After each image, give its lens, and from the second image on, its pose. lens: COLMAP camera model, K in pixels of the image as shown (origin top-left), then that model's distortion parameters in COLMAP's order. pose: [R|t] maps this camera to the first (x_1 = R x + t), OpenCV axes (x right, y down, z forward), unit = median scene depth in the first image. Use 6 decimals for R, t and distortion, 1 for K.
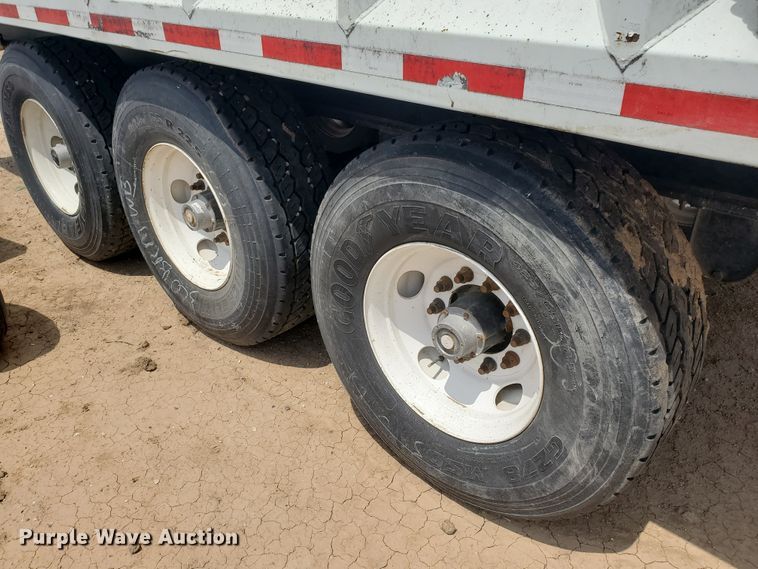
lens RADIAL K [[602.3, 0, 388.9], [0, 602.3, 287.2], [0, 0, 1]] dist [0.011483, -0.001628]
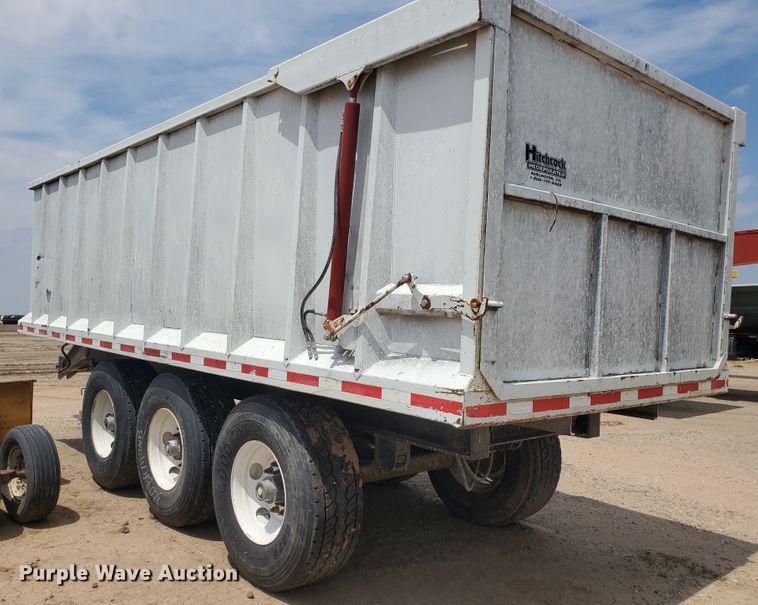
lens RADIAL K [[670.4, 0, 359.0], [0, 670.4, 317.4], [0, 0, 1]] dist [0.012201, -0.000277]
pose [[0.989869, 0.048082, -0.133597, 0.676394], [-0.106739, 0.872473, -0.476862, 0.602730], [0.093631, 0.486291, 0.868766, -1.247444]]
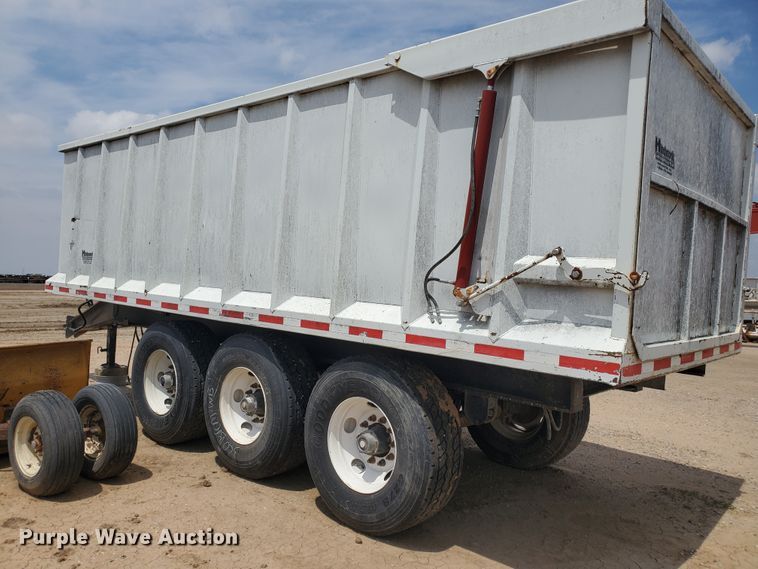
lens RADIAL K [[602.3, 0, 388.9], [0, 602.3, 287.2], [0, 0, 1]] dist [0.011483, -0.001628]
pose [[0.997695, 0.065452, 0.017886, 0.108049], [-0.048777, 0.875093, -0.481490, 0.622371], [-0.047167, 0.479508, 0.876269, -1.232710]]
